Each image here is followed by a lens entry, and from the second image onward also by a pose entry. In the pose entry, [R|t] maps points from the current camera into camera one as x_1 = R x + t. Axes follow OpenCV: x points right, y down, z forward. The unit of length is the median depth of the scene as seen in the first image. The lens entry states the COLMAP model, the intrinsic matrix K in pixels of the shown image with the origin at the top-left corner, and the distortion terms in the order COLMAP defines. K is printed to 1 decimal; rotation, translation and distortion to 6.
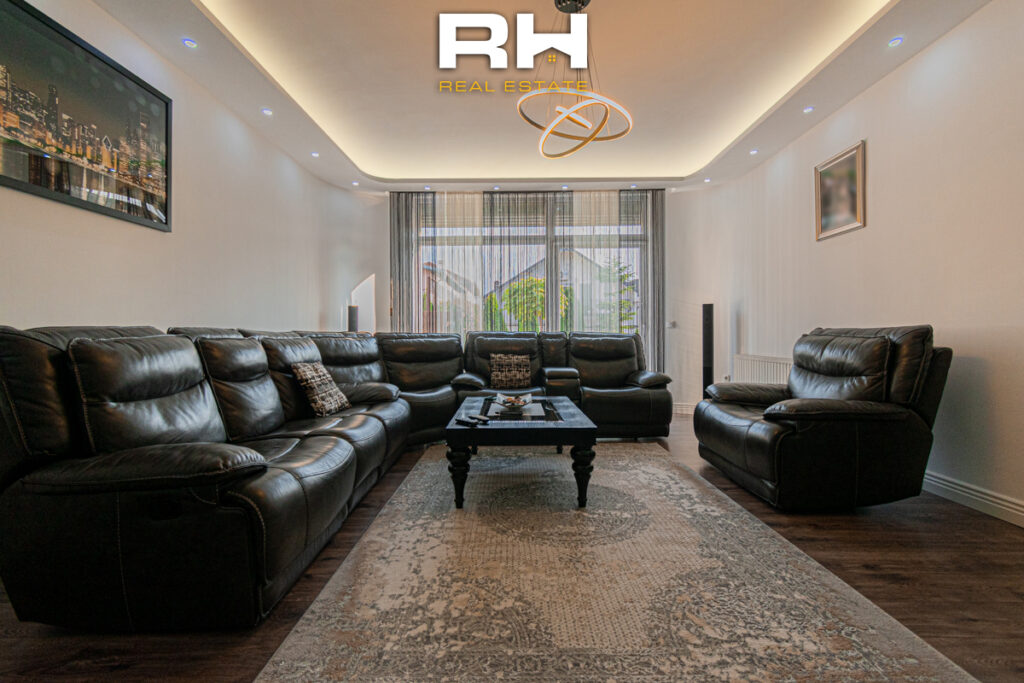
lens RADIAL K [[456.3, 0, 511.1], [0, 456.3, 337.5], [0, 0, 1]] dist [0.015262, -0.000275]
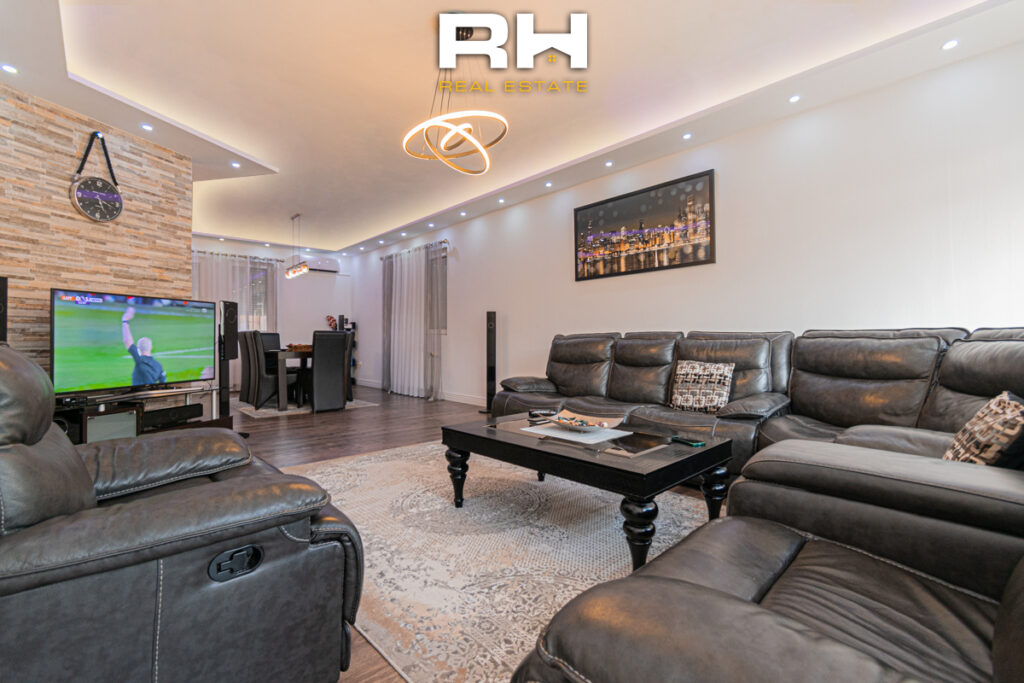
lens RADIAL K [[456.3, 0, 510.6], [0, 456.3, 339.0], [0, 0, 1]] dist [0.015262, -0.000275]
pose [[-0.733973, 0.003956, -0.679167, 0.756309], [0.000648, 0.999987, 0.005125, -0.004372], [0.679179, 0.003321, -0.733966, 1.822155]]
